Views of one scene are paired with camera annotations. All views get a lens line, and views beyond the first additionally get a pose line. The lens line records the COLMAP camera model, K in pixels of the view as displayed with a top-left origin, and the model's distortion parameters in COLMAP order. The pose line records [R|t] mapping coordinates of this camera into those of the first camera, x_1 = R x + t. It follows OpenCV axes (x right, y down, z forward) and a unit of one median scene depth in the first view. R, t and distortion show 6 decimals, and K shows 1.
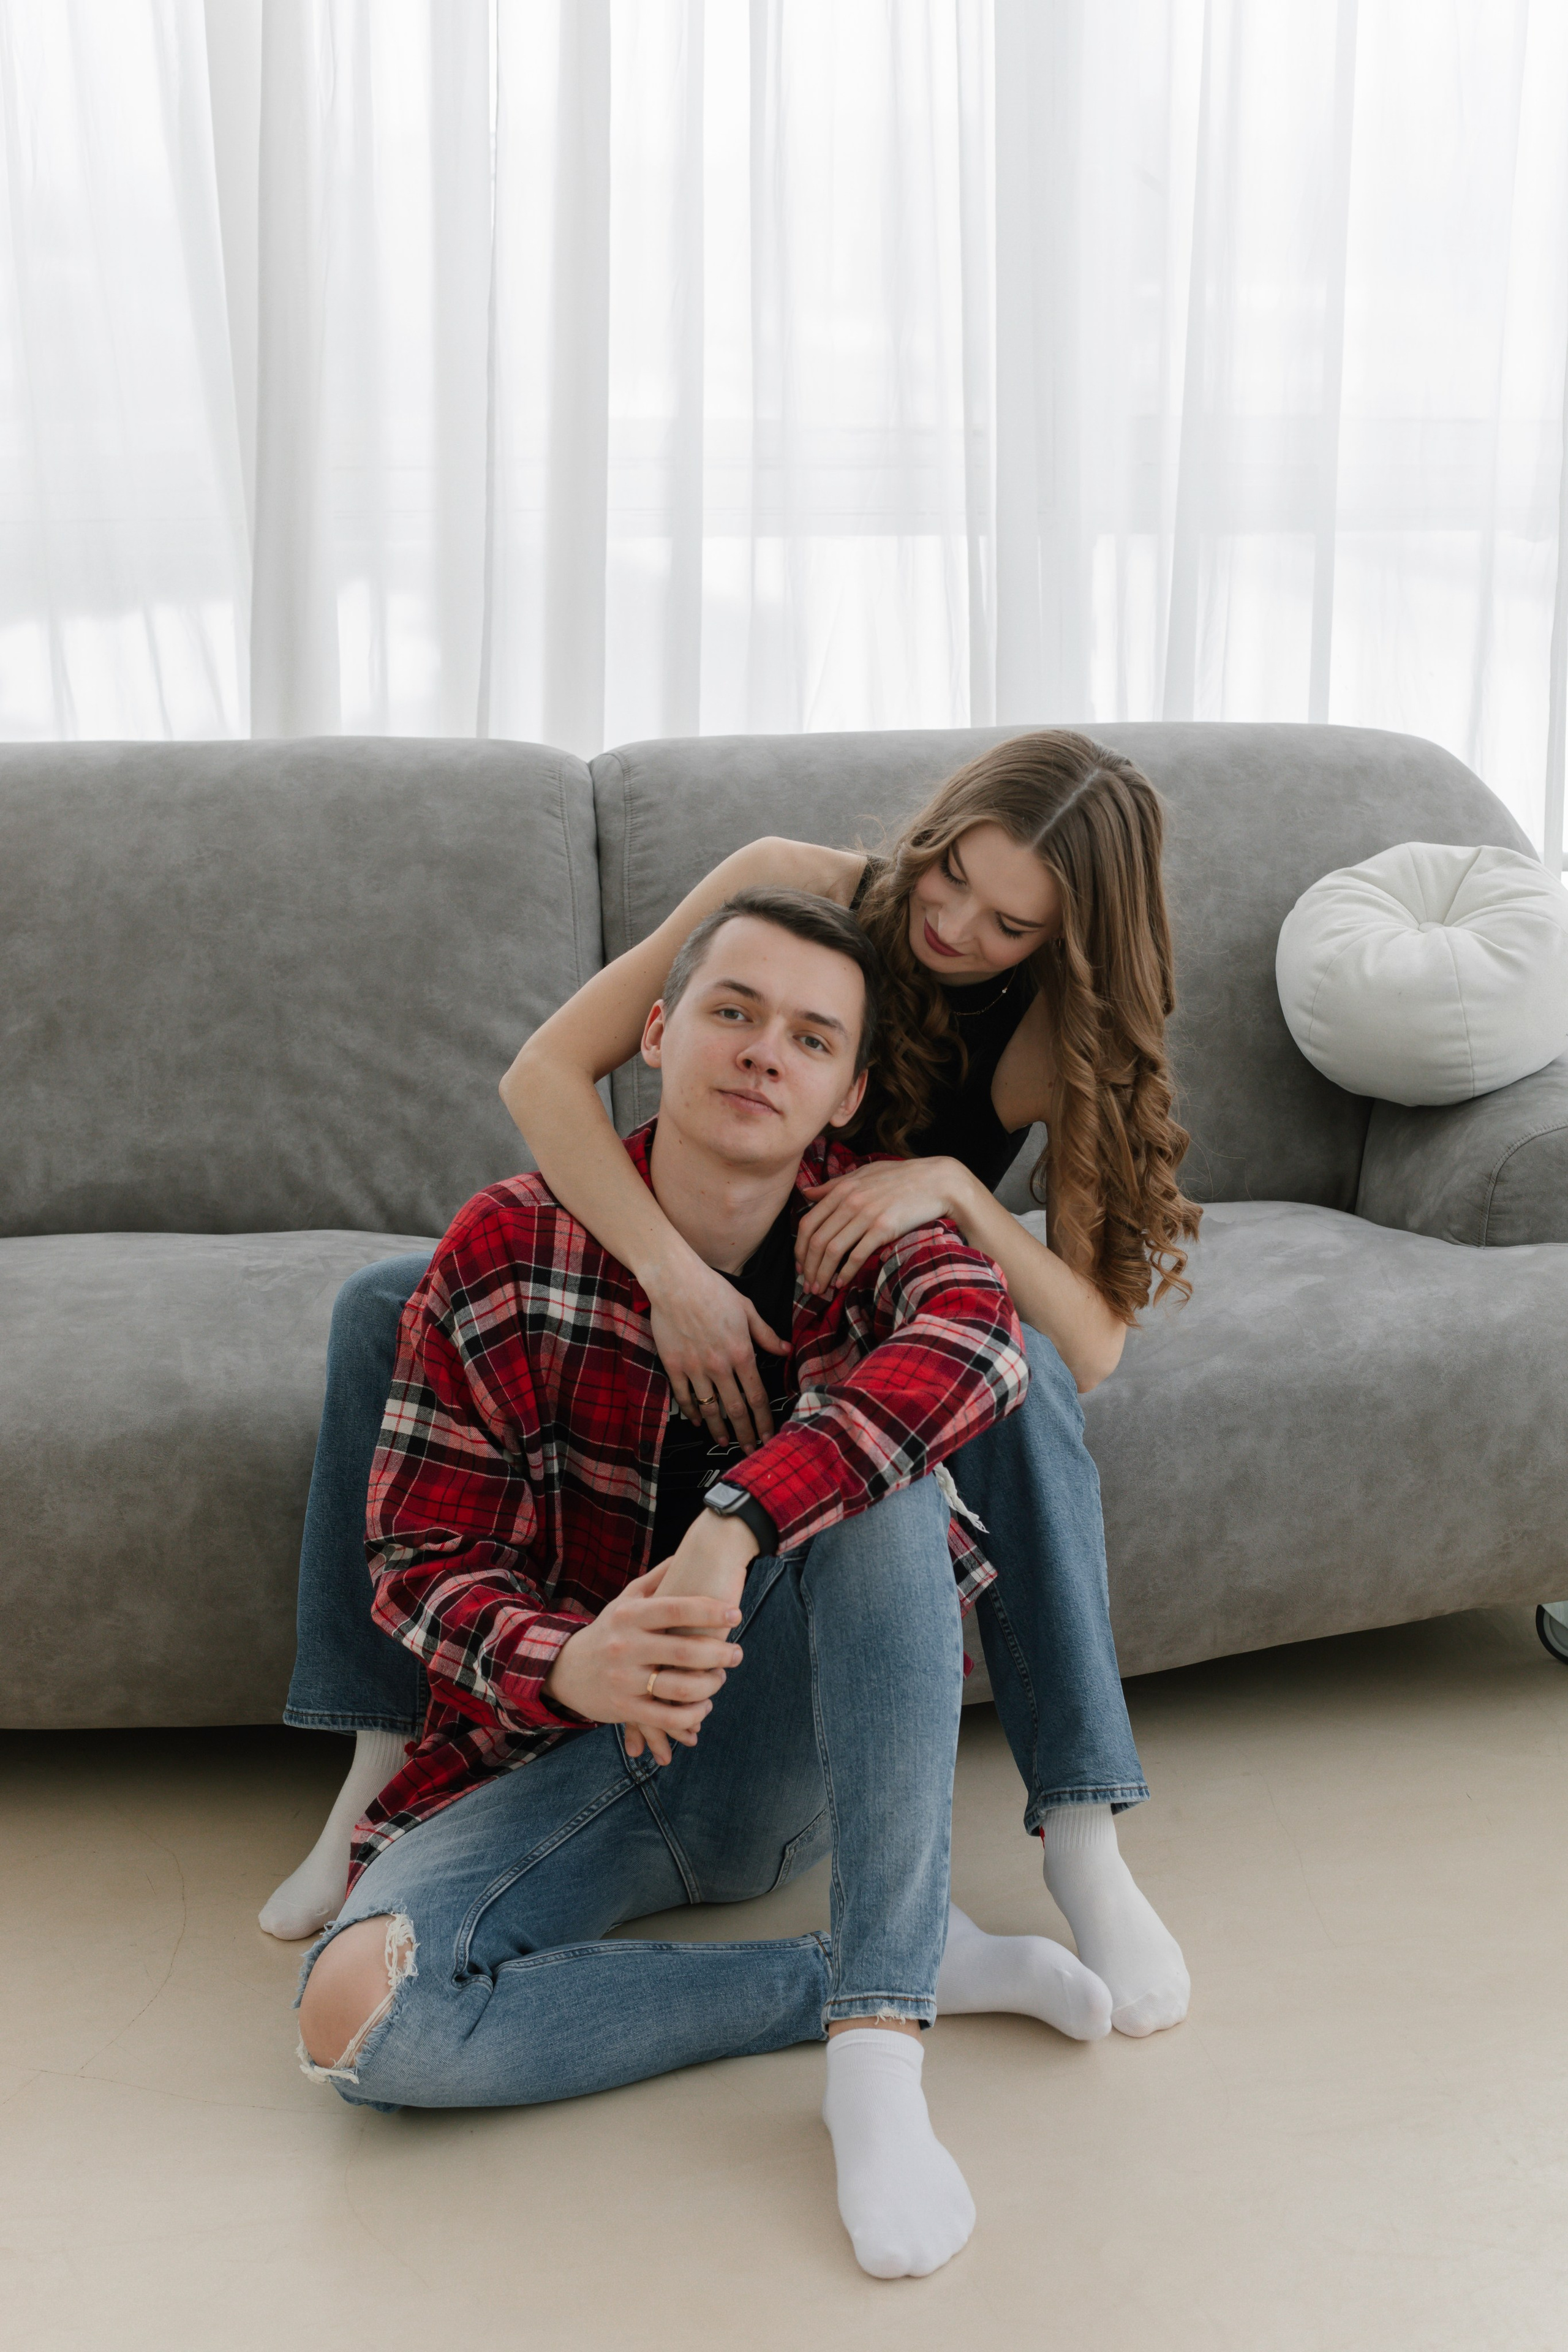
lens RADIAL K [[3600.2, 0, 784.0], [0, 3600.2, 1176.0], [0, 0, 1]] dist [-0.046214, 0.012700]
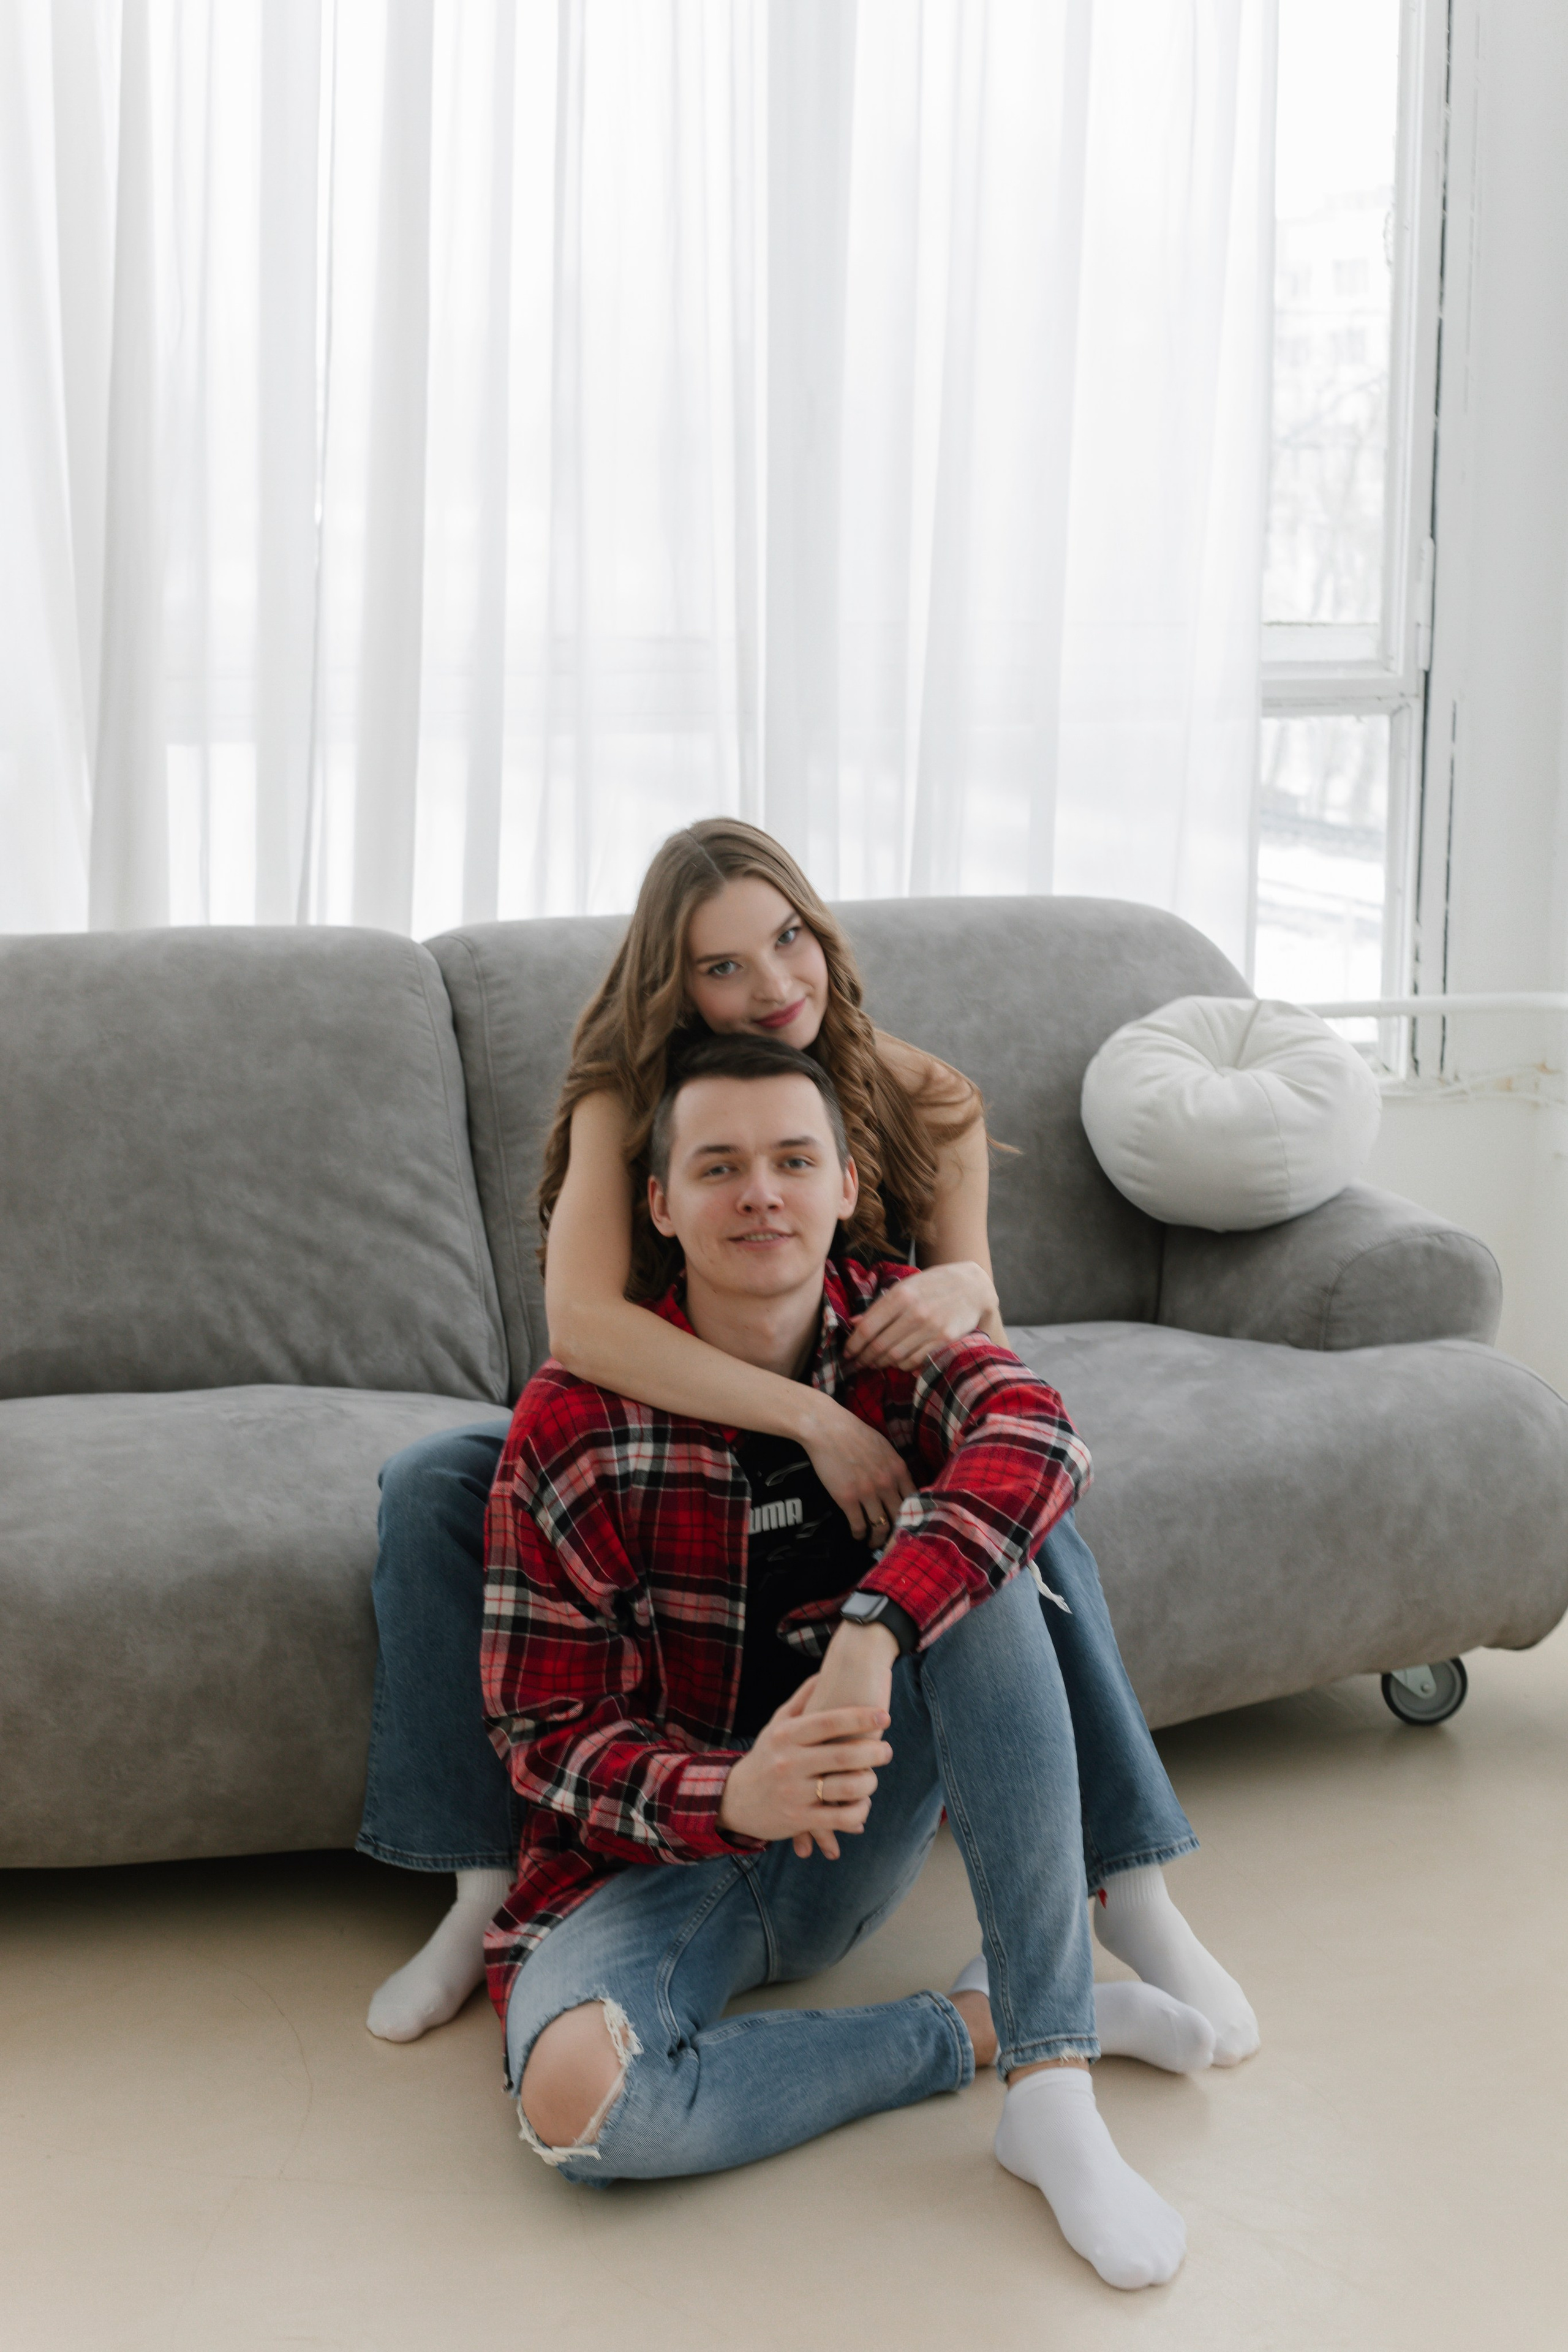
lens RADIAL K [[3363.7, 0, 784.0], [0, 3363.7, 1176.0], [0, 0, 1]] dist [-0.035630, -0.078274]
pose [[0.985434, -0.034680, 0.166486, -0.137821], [0.042719, 0.998075, -0.044952, 0.004674], [-0.164606, 0.051410, 0.985019, -0.006725]]
